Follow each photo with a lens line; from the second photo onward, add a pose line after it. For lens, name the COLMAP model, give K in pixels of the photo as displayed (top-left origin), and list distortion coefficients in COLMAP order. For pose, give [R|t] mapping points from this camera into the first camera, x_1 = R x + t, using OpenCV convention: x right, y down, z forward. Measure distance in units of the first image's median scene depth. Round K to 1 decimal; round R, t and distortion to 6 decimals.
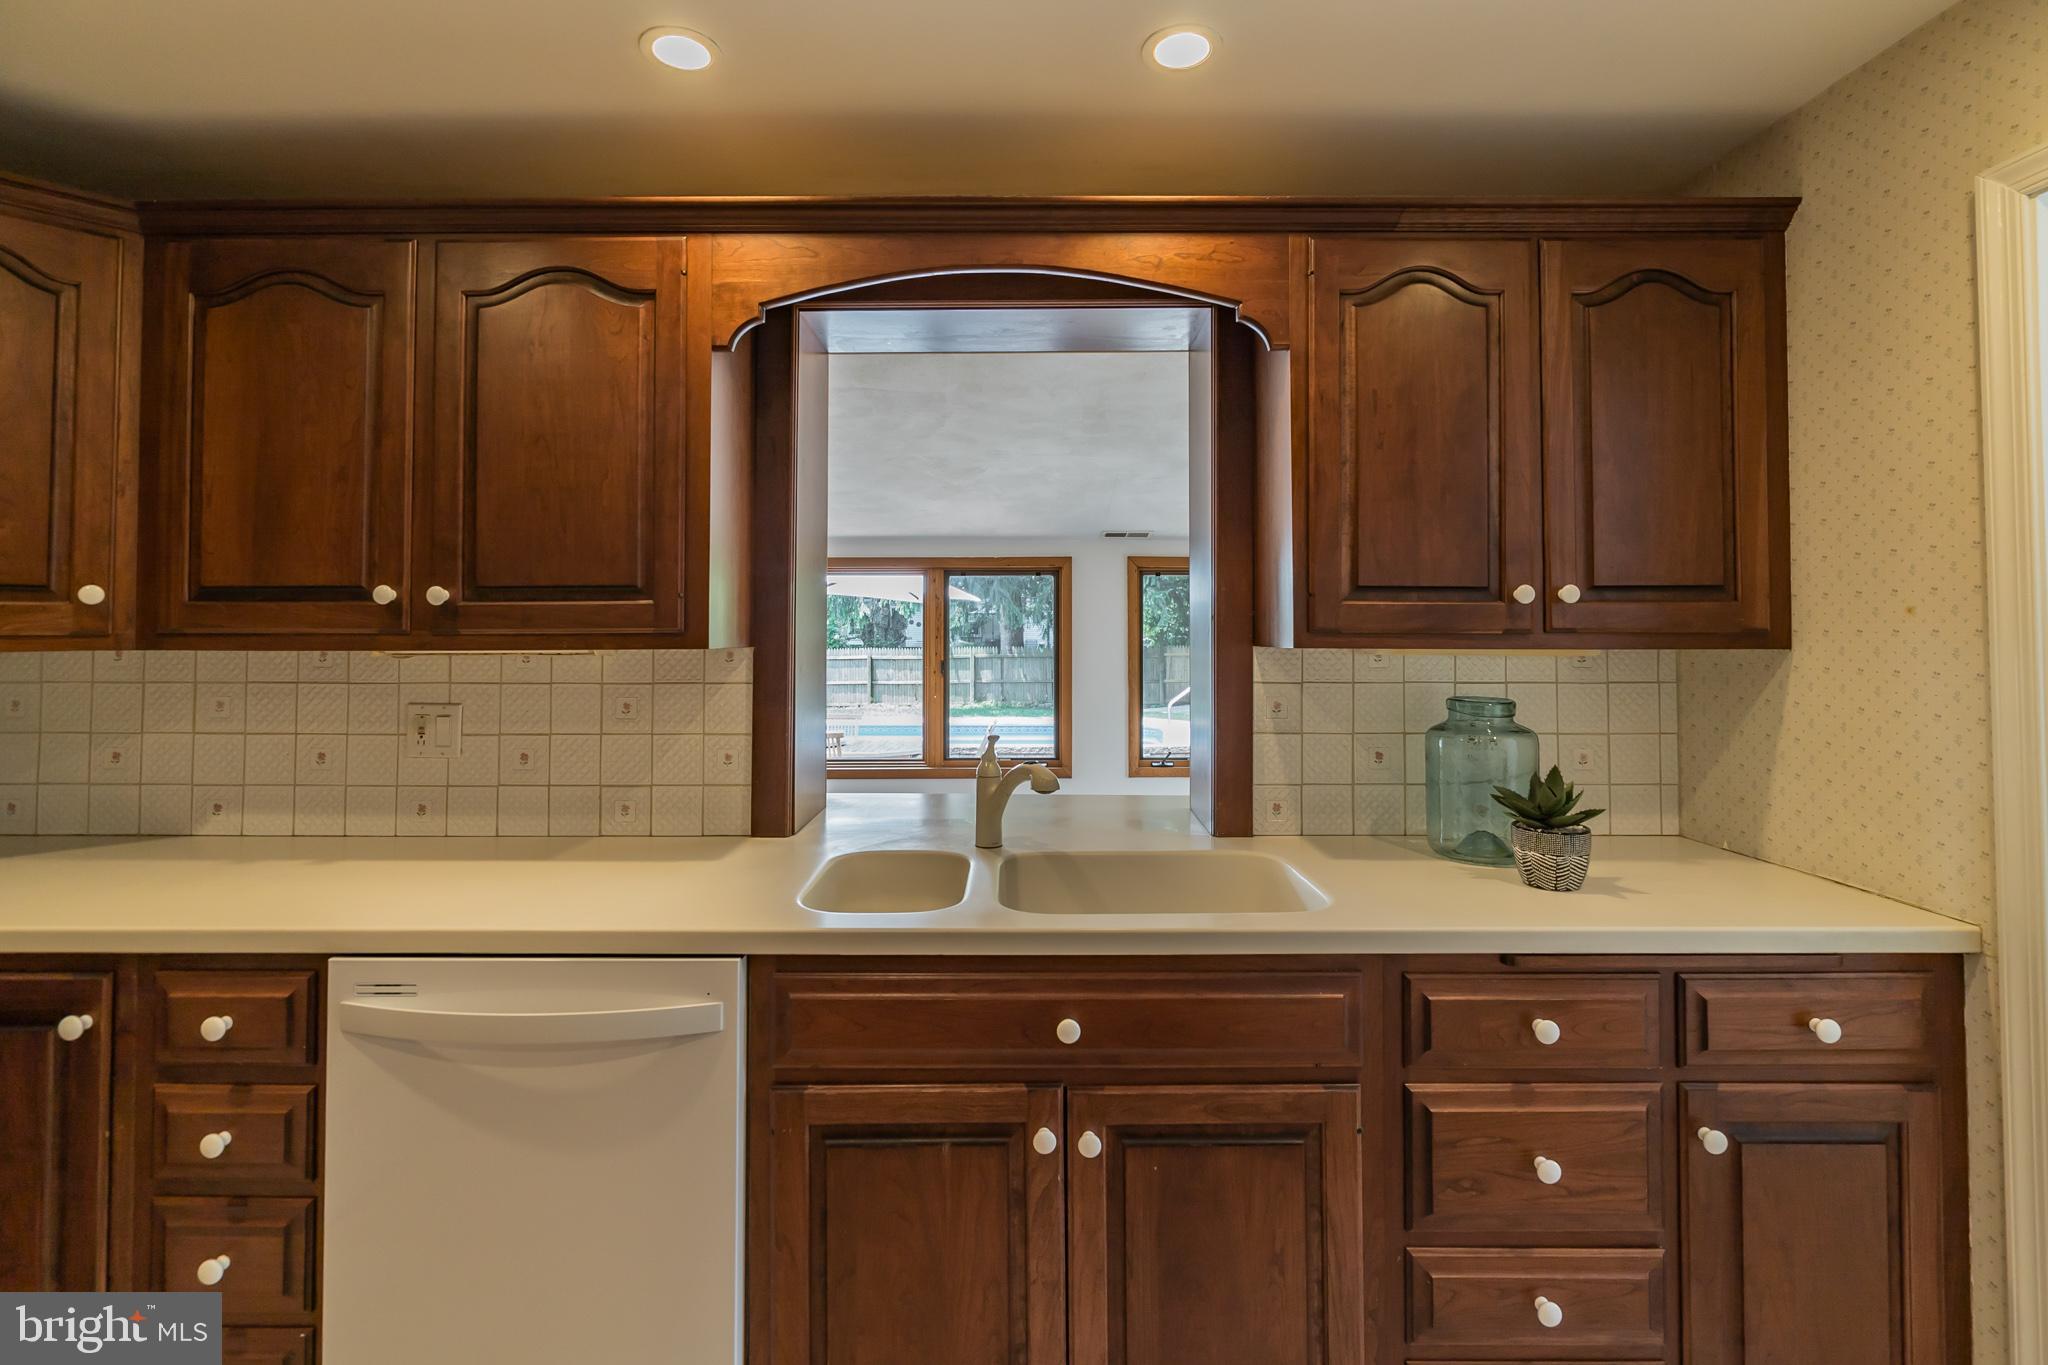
lens RADIAL K [[963.8, 0, 1018.9], [0, 963.8, 611.0], [0, 0, 1]] dist [0.000472, 0.000401]
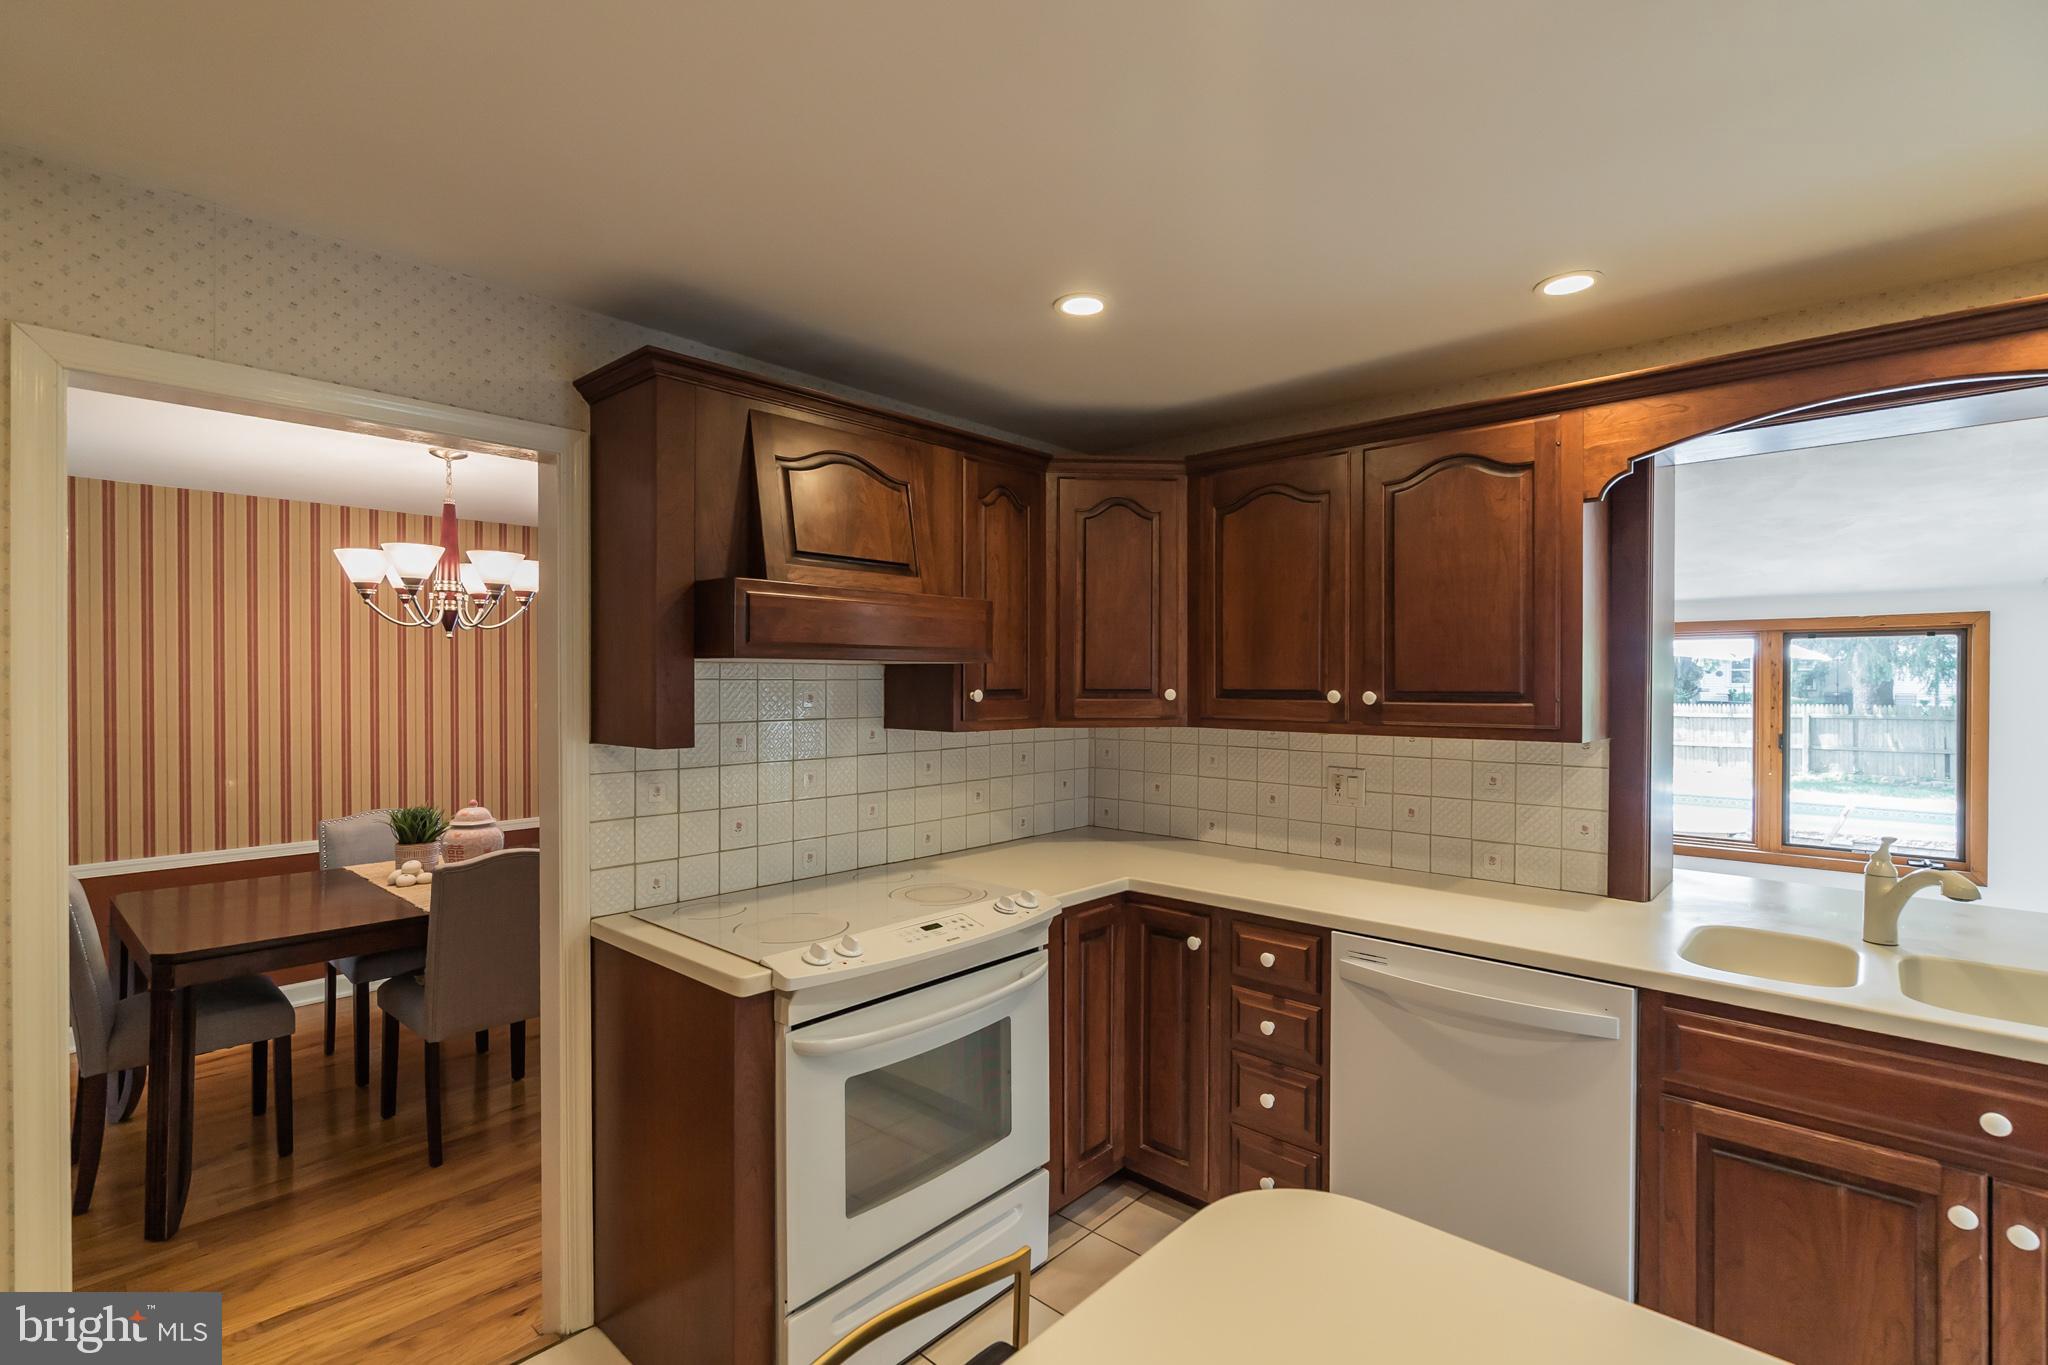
lens RADIAL K [[936.1, 0, 1015.4], [0, 936.1, 685.2], [0, 0, 1]] dist [-0.002488, 0.000587]
pose [[0.733214, 0.005138, -0.679978, -0.034977], [0.012664, 0.999695, 0.021209, -0.070783], [0.679880, -0.024162, 0.732925, -0.390721]]
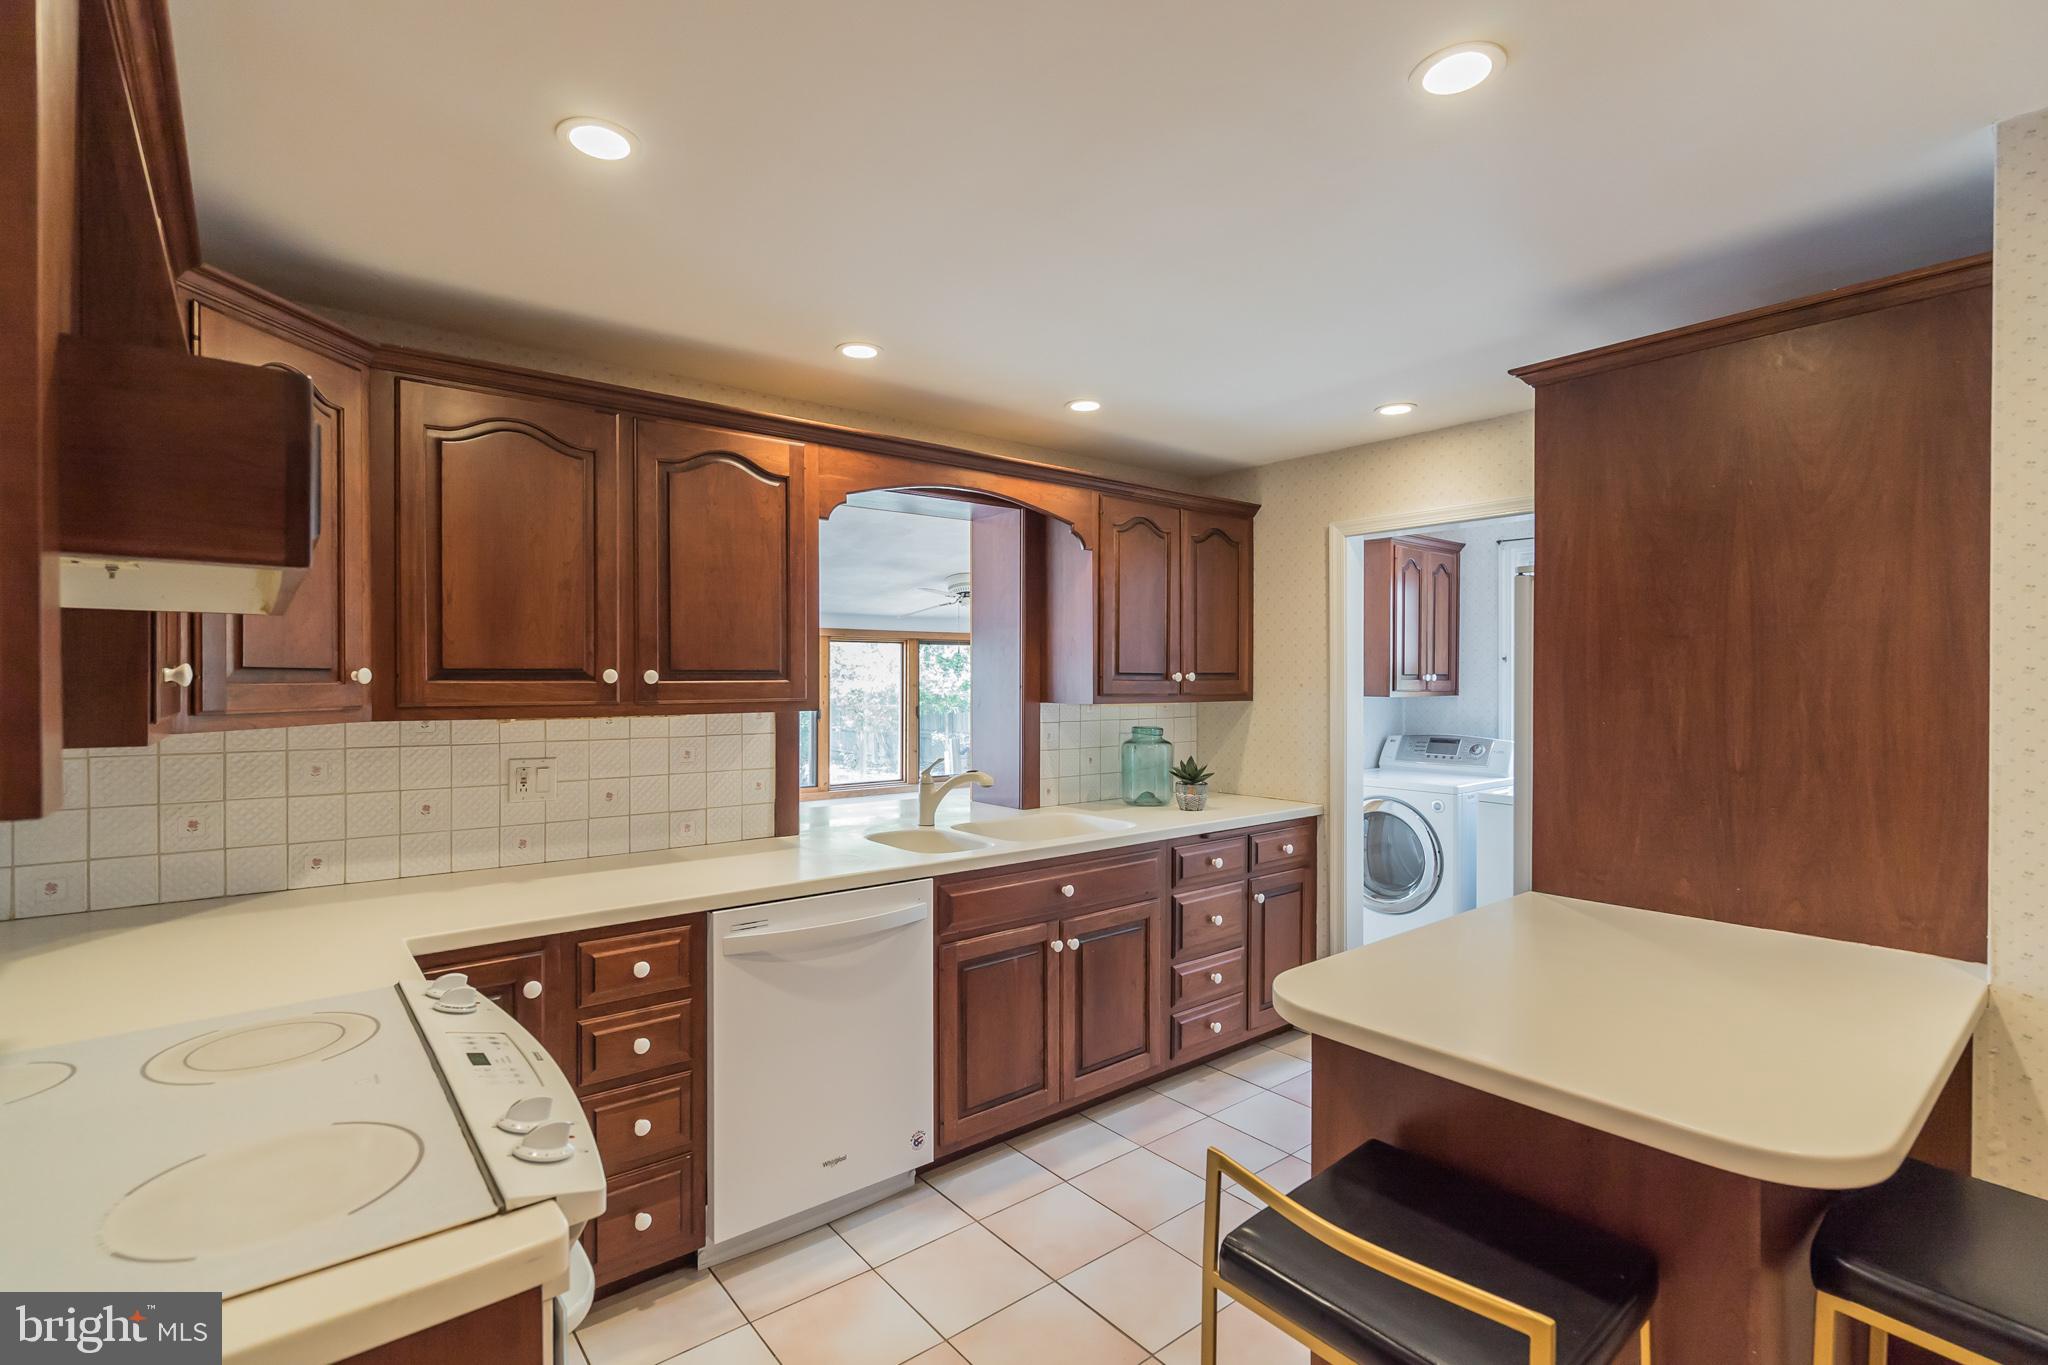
lens RADIAL K [[936.1, 0, 1015.4], [0, 936.1, 685.2], [0, 0, 1]] dist [-0.002488, 0.000587]
pose [[0.784935, -0.003869, 0.619566, -1.019205], [-0.014664, 0.999584, 0.024820, -0.044888], [-0.619405, -0.028567, 0.784552, -0.397894]]
